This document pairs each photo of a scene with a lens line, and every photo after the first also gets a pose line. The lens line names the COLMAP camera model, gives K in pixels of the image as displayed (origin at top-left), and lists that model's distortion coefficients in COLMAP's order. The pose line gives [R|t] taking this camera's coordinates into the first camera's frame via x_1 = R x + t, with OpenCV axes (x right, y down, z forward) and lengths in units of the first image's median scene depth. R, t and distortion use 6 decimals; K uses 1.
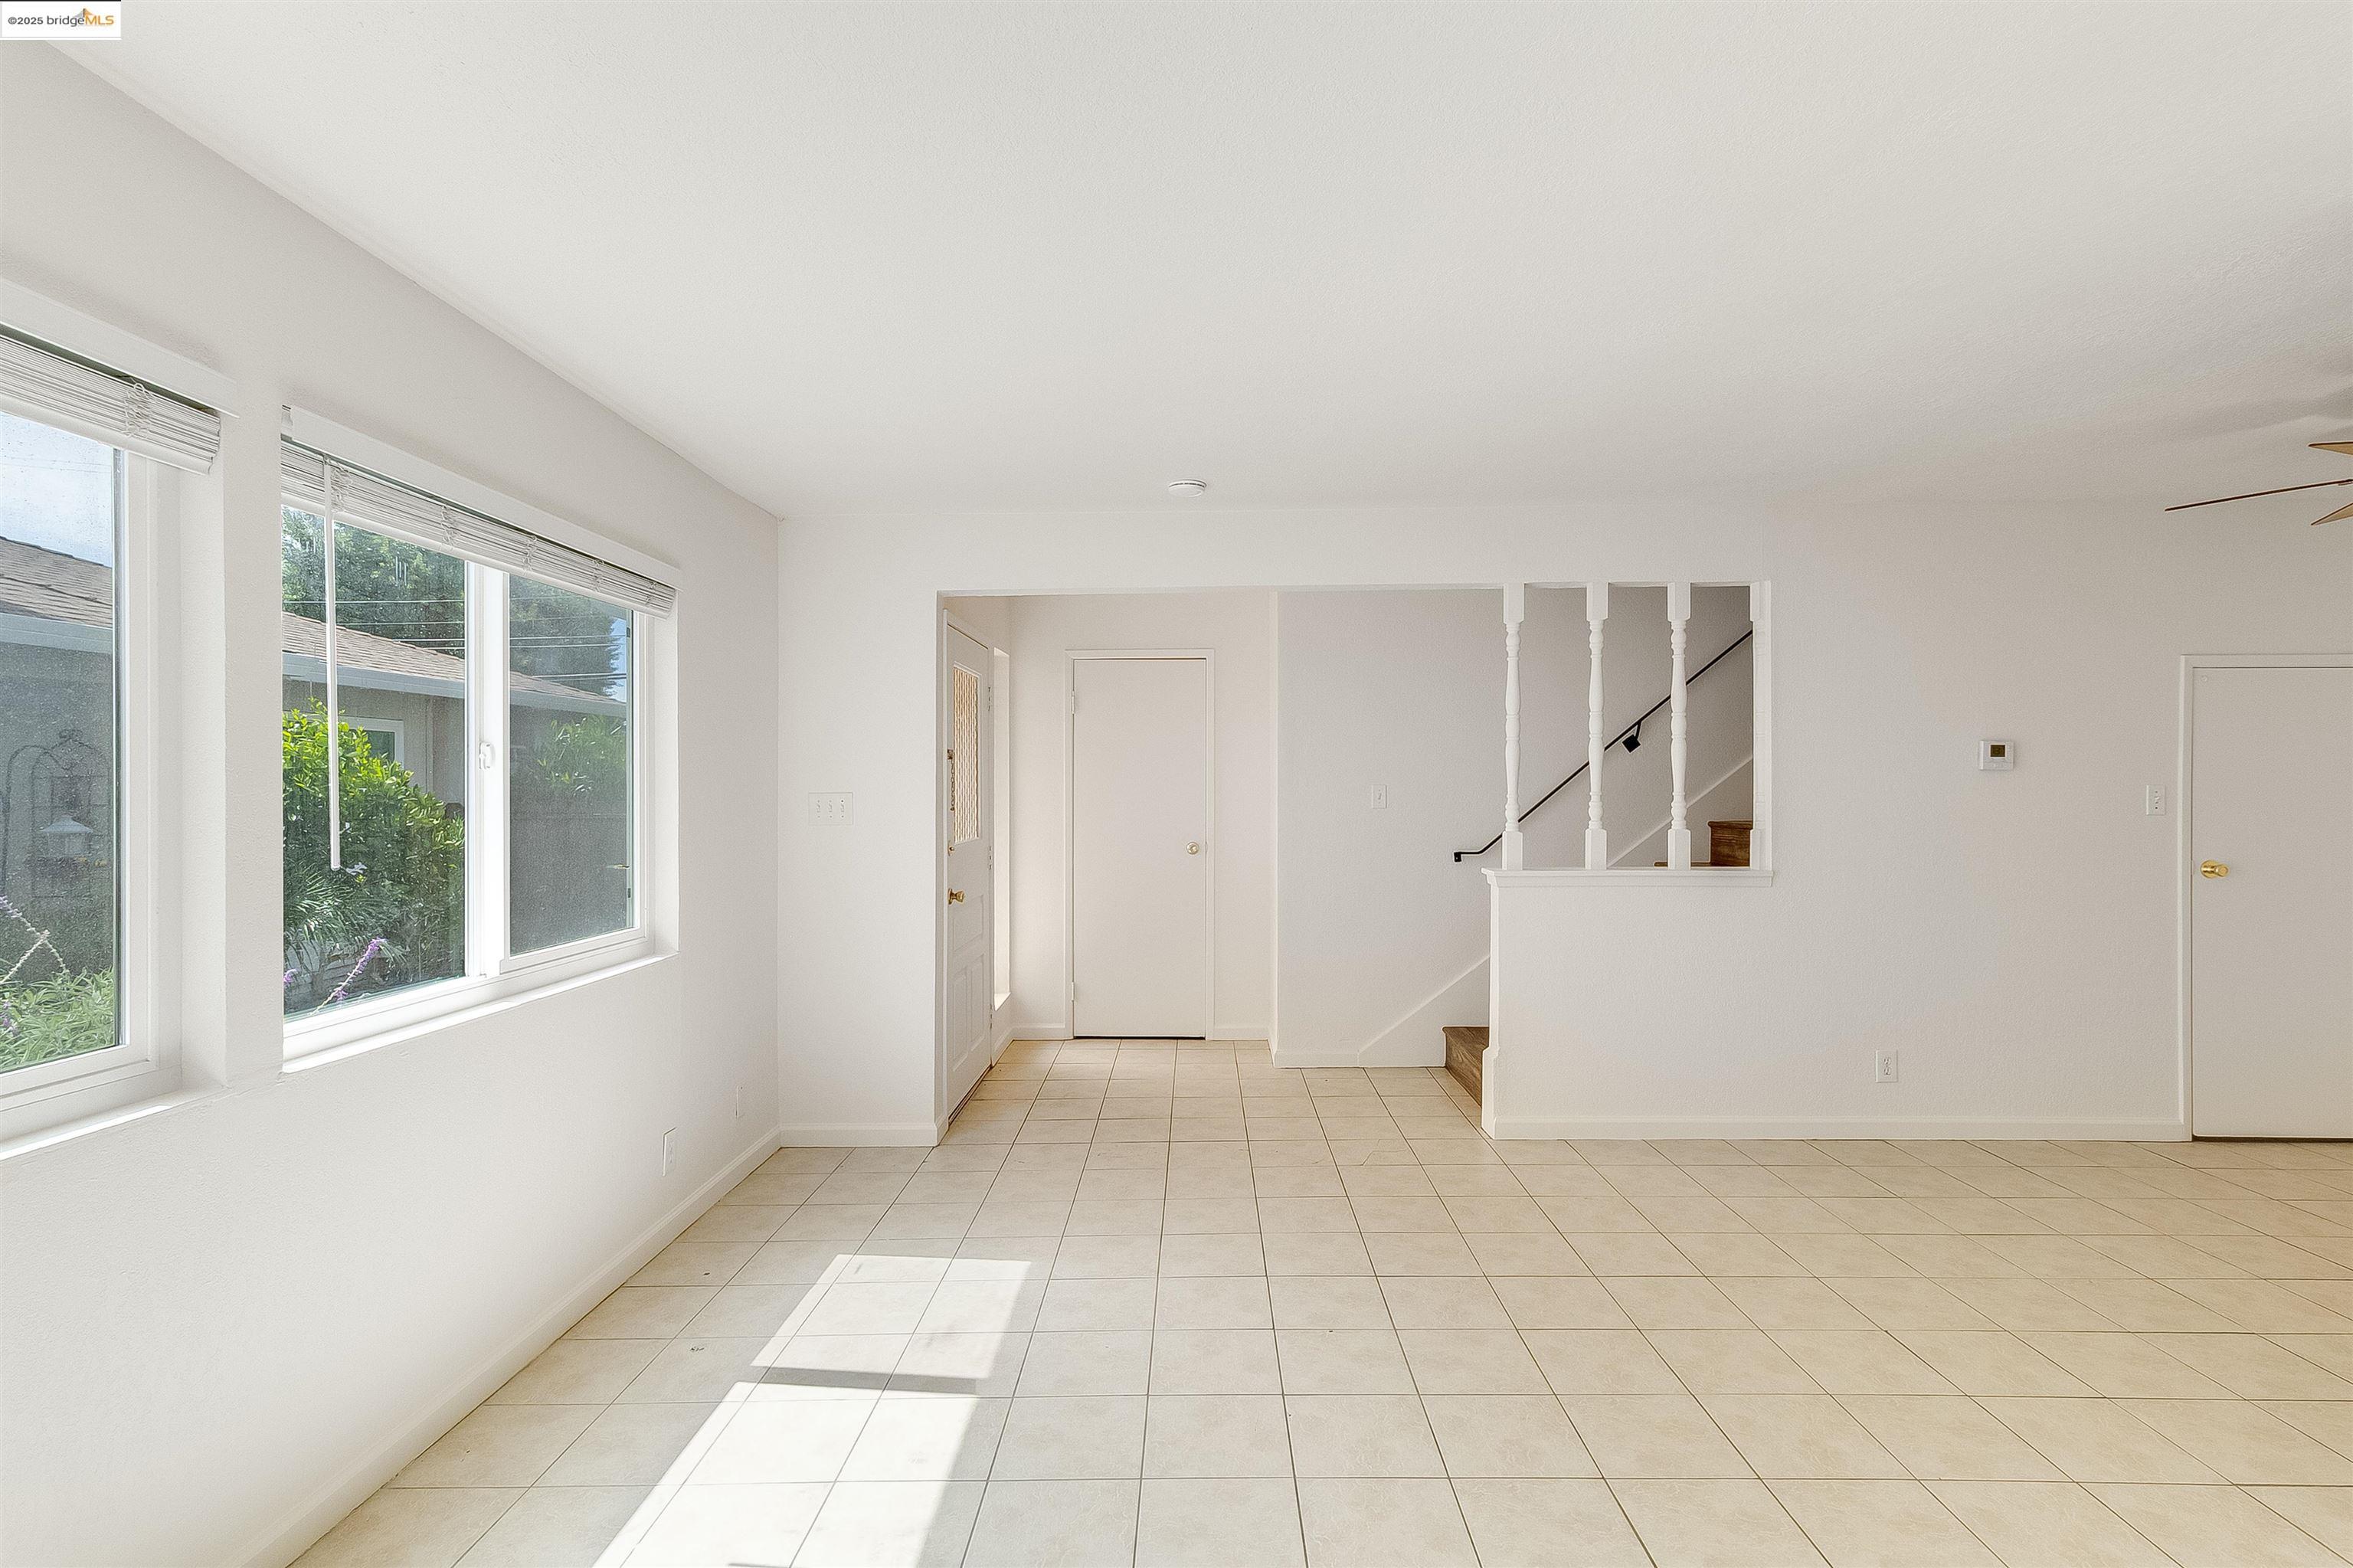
lens RADIAL K [[1103.0, 0, 1185.9], [0, 1103.0, 786.7], [0, 0, 1]] dist [0.006368, -0.000014]
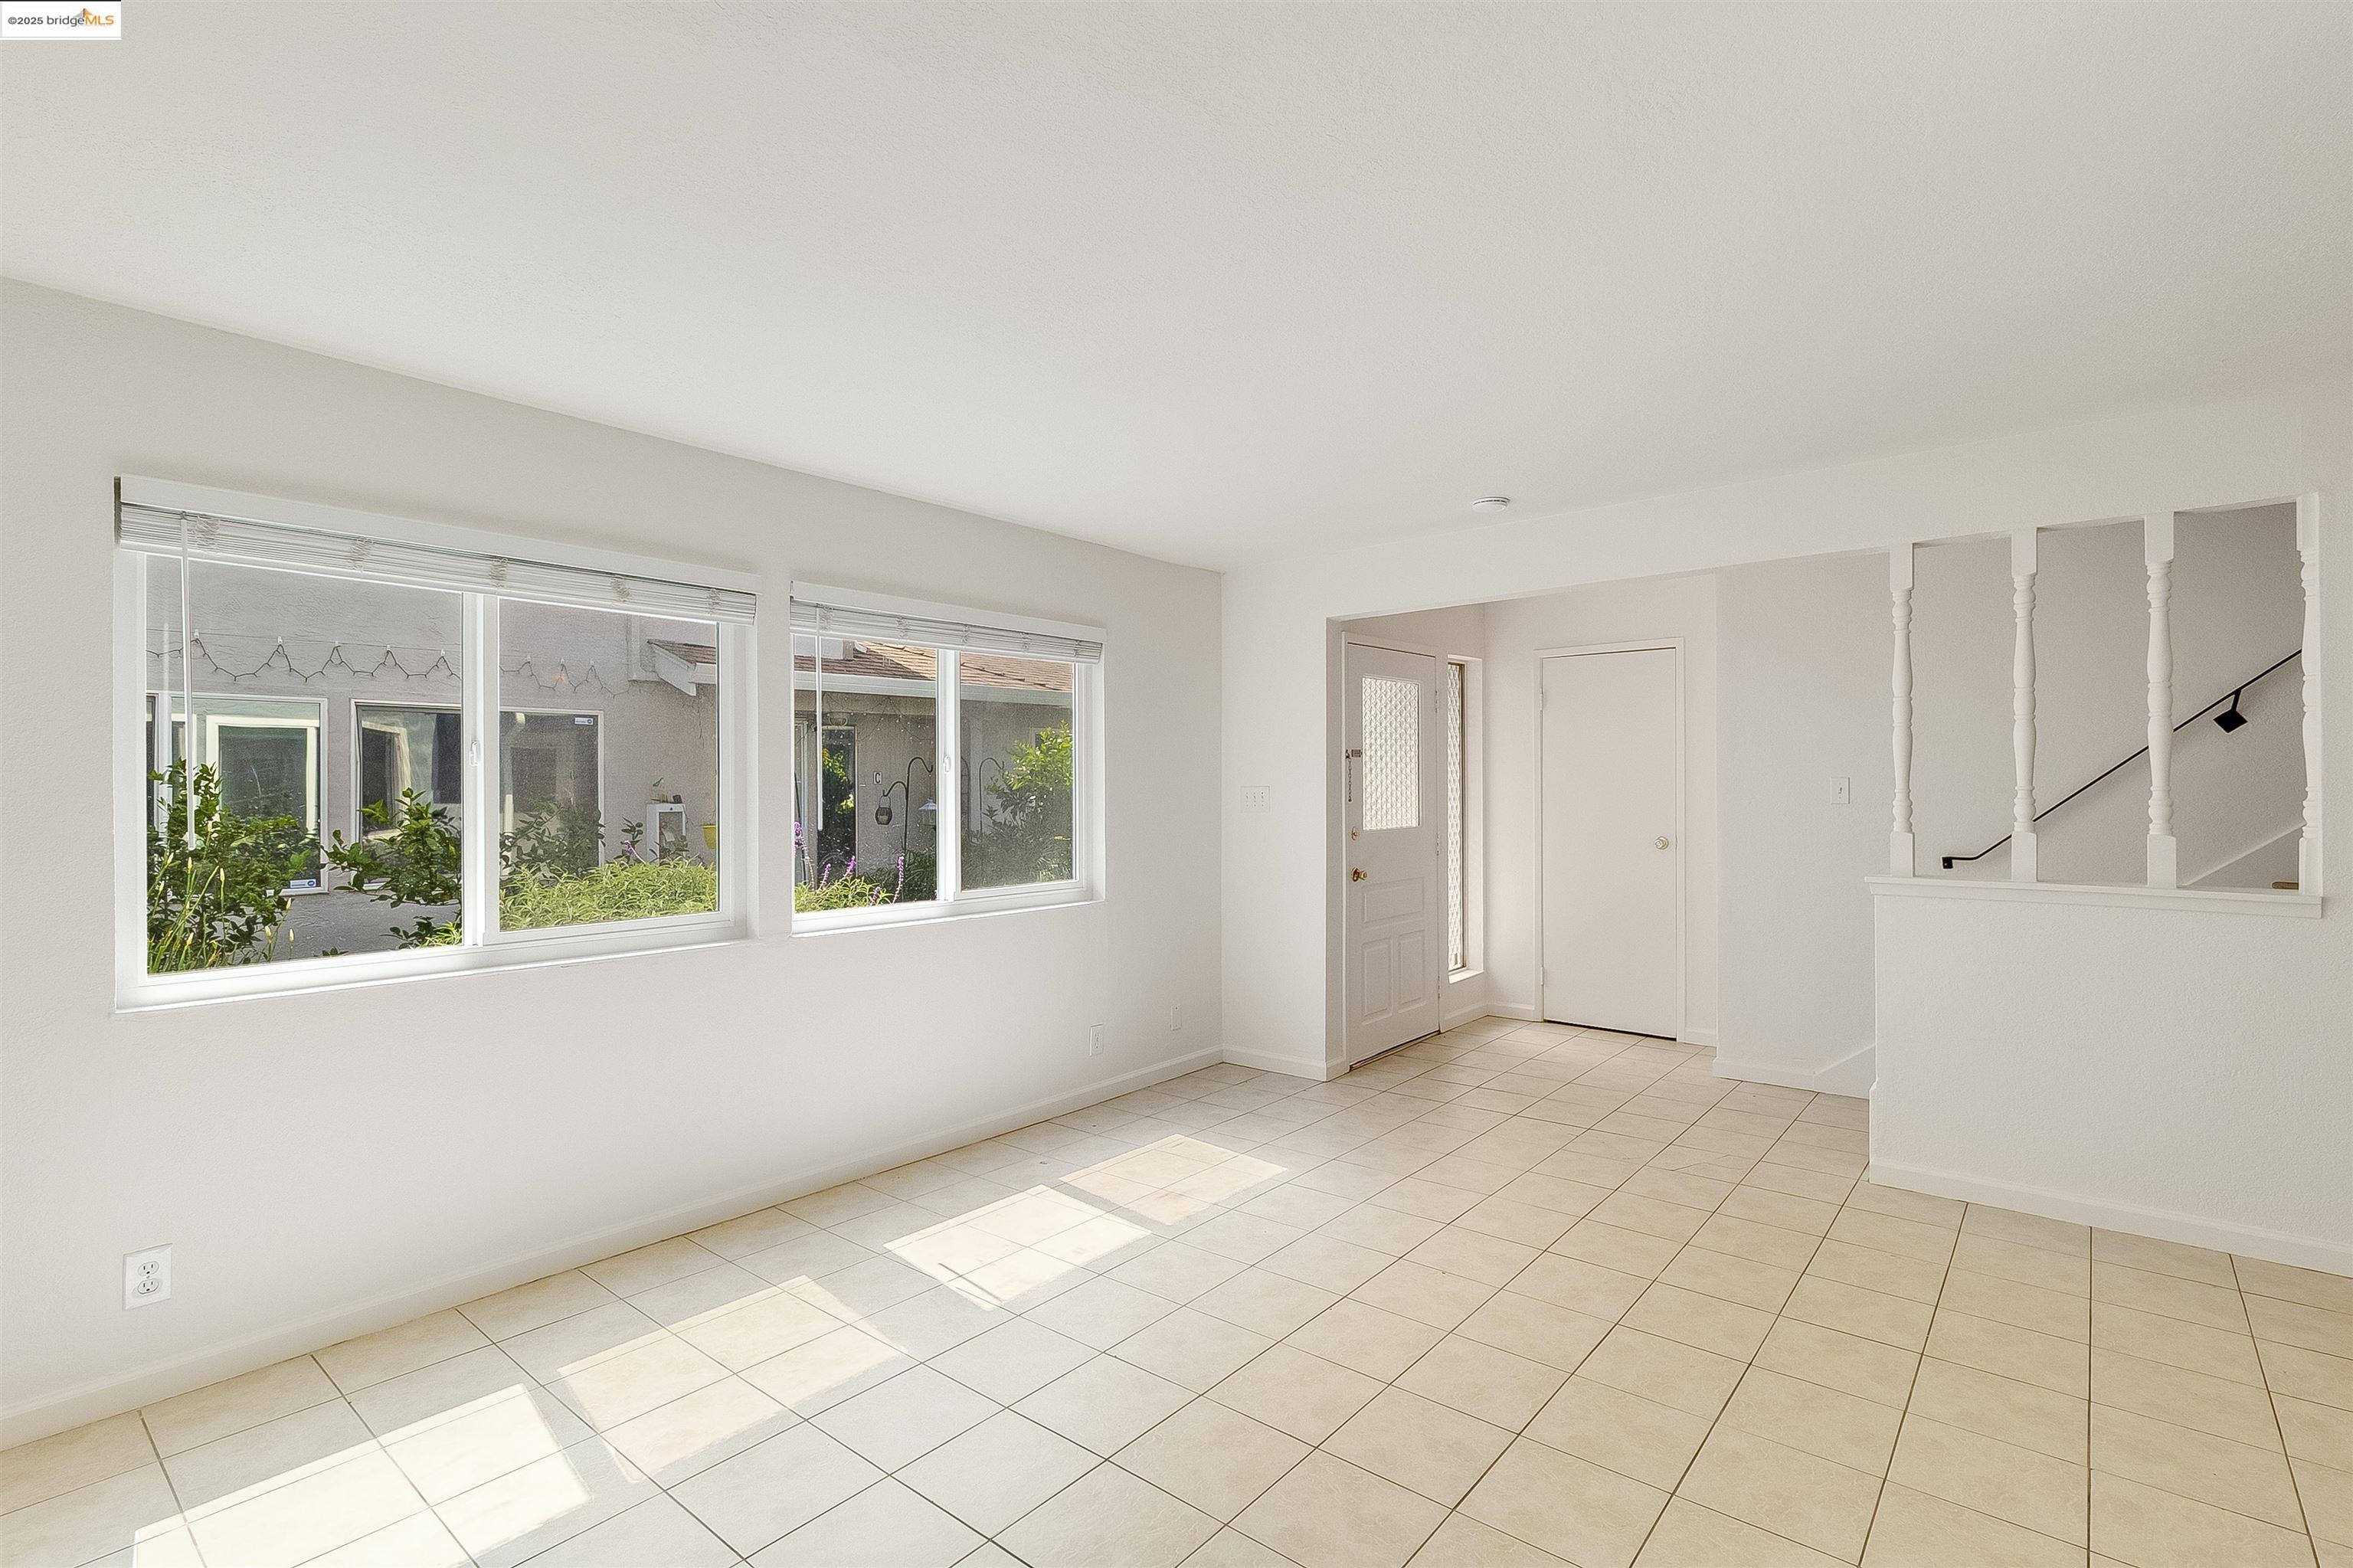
lens RADIAL K [[1103.0, 0, 1217.3], [0, 1103.0, 778.5], [0, 0, 1]] dist [0.006368, -0.000014]
pose [[0.782370, -0.003234, -0.622806, 0.425023], [0.004089, 0.999992, -0.000056, -0.003488], [0.622801, -0.002503, 0.782376, -0.007060]]
